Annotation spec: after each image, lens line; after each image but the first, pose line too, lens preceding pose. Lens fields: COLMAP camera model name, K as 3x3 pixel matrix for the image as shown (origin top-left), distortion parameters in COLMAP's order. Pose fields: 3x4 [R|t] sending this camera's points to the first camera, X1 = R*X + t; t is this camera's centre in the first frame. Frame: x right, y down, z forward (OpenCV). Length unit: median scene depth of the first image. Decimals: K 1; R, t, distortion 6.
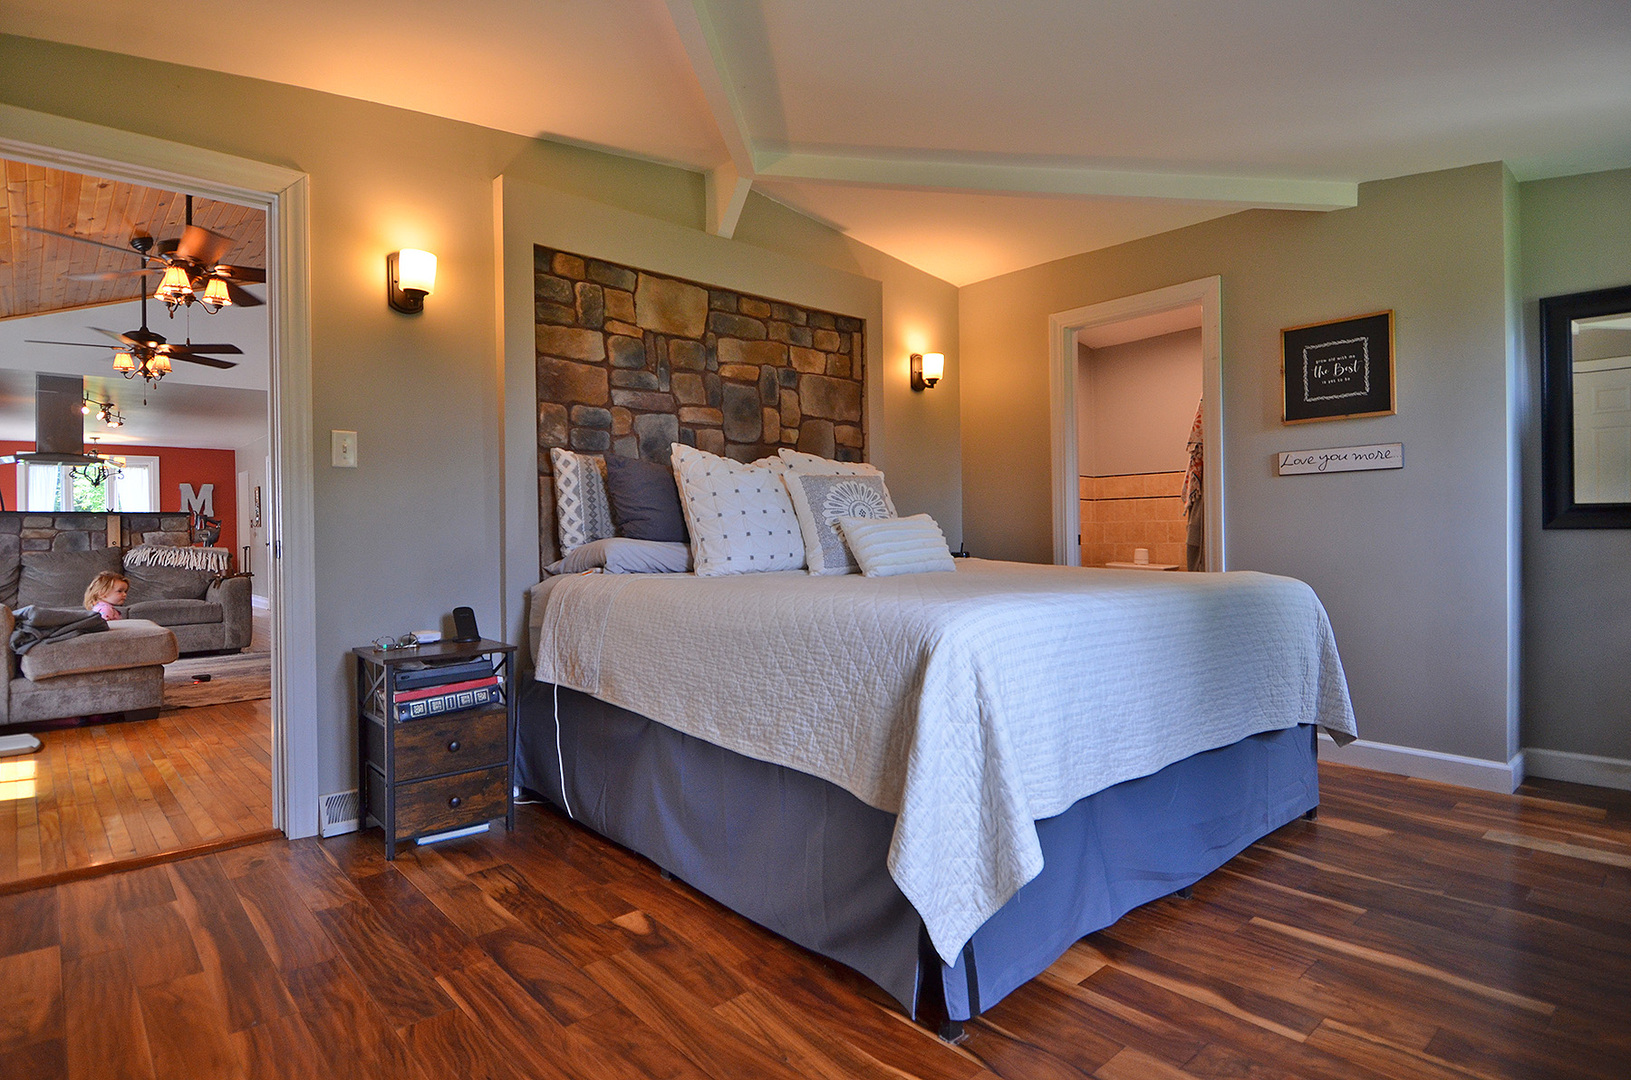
lens RADIAL K [[869.1, 0, 816.0], [0, 869.1, 535.4], [0, 0, 1]] dist [0.046248, -0.050645]
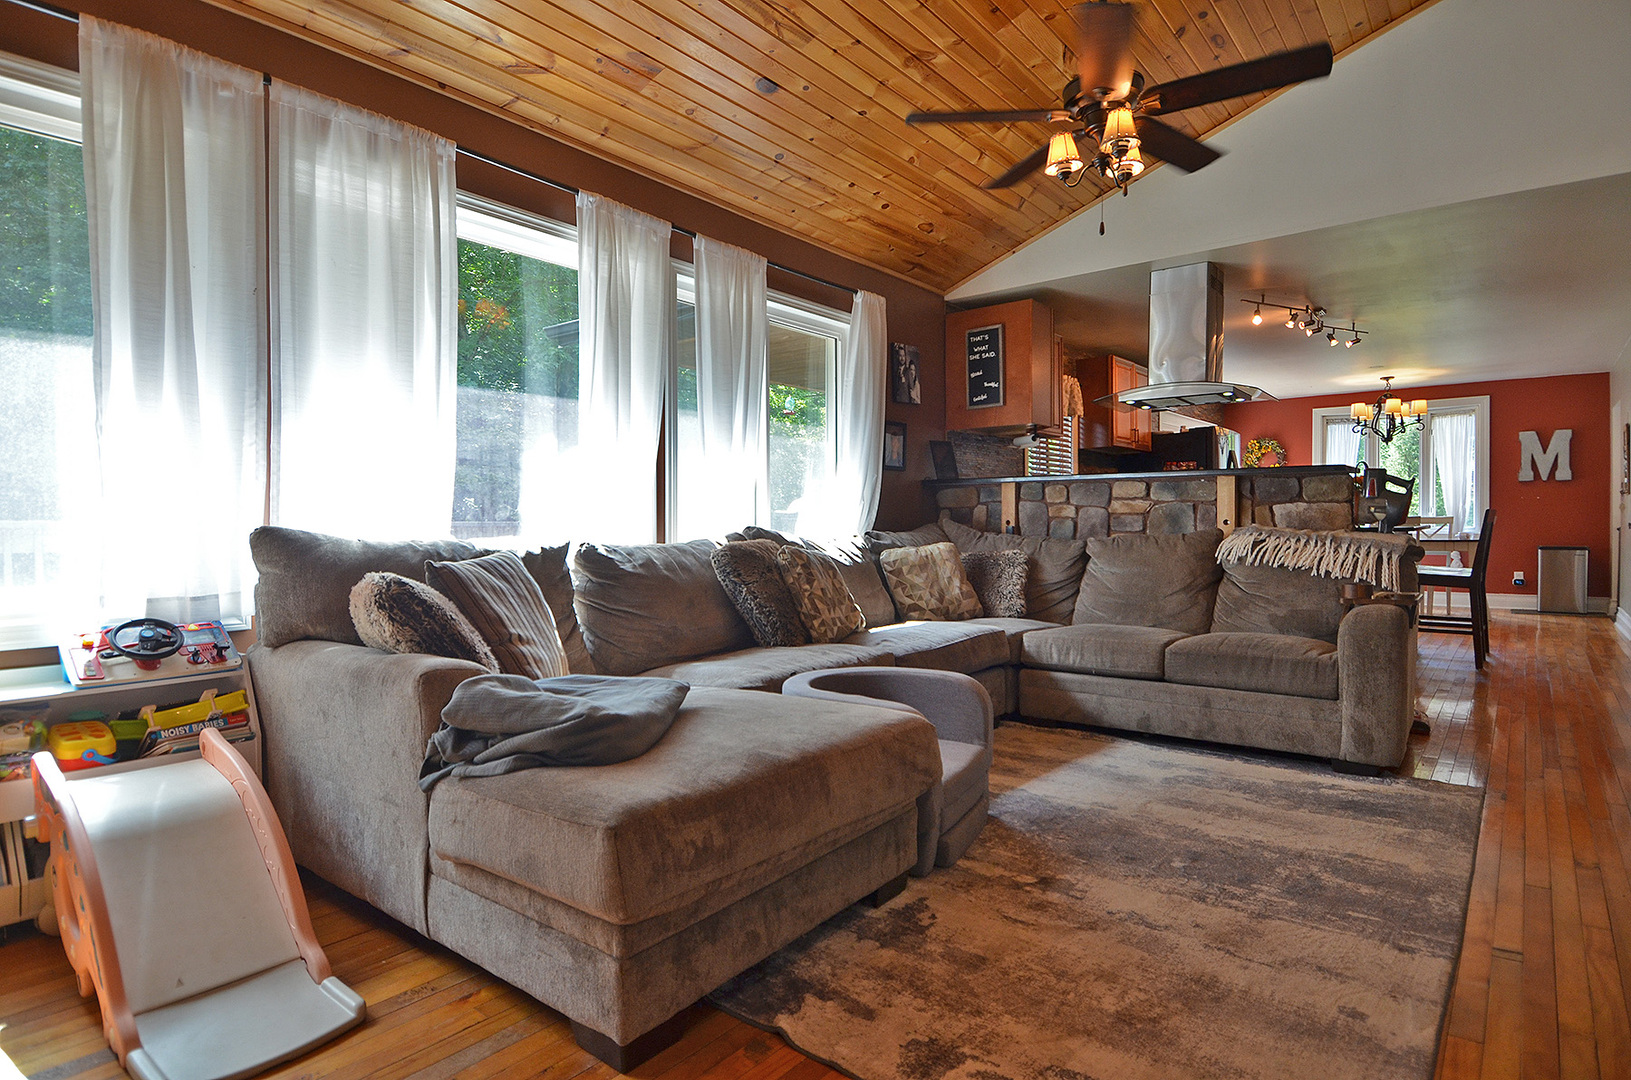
lens RADIAL K [[849.6, 0, 817.8], [0, 849.6, 535.8], [0, 0, 1]] dist [0.055649, -0.059115]
pose [[0.156532, 0.030780, -0.987193, -0.276857], [0.001436, 0.999506, 0.031392, -0.000711], [0.987672, -0.006331, 0.156410, 0.657300]]
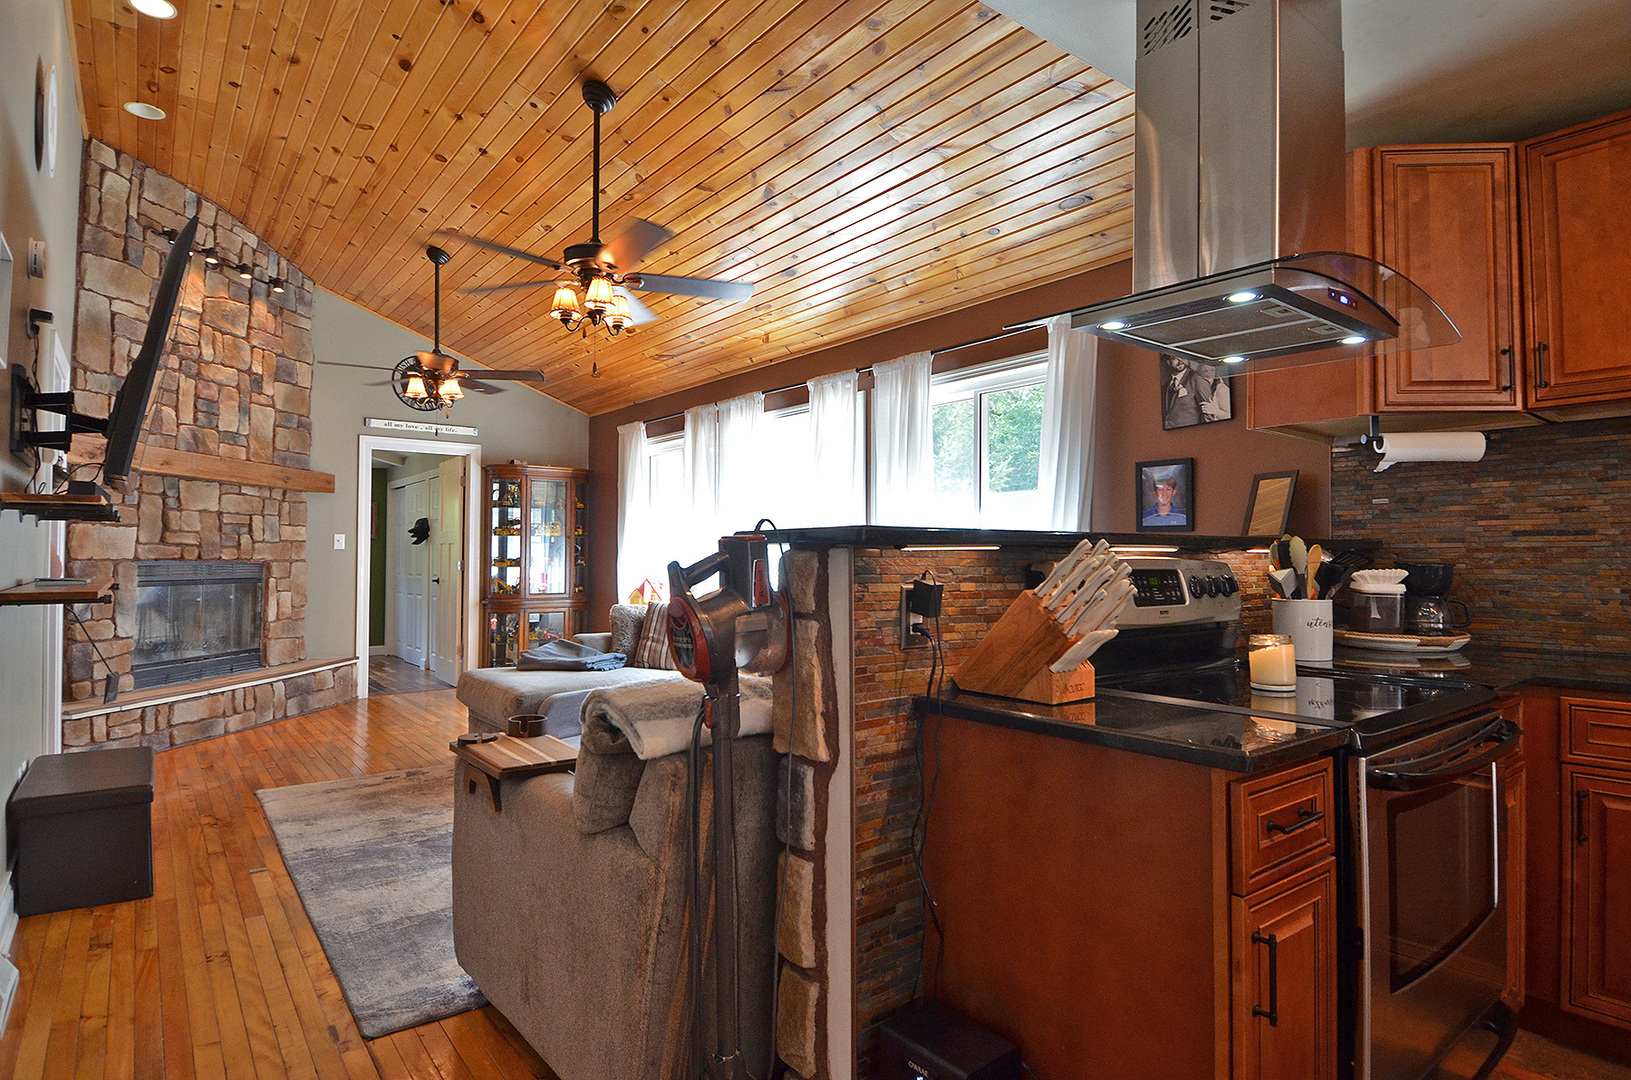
lens RADIAL K [[846.7, 0, 815.9], [0, 846.7, 535.9], [0, 0, 1]] dist [0.048967, -0.053193]
pose [[-0.998150, 0.011015, 0.059786, -0.801882], [0.009543, 0.999645, -0.024856, -0.020714], [-0.060039, -0.024240, -0.997902, 1.318921]]
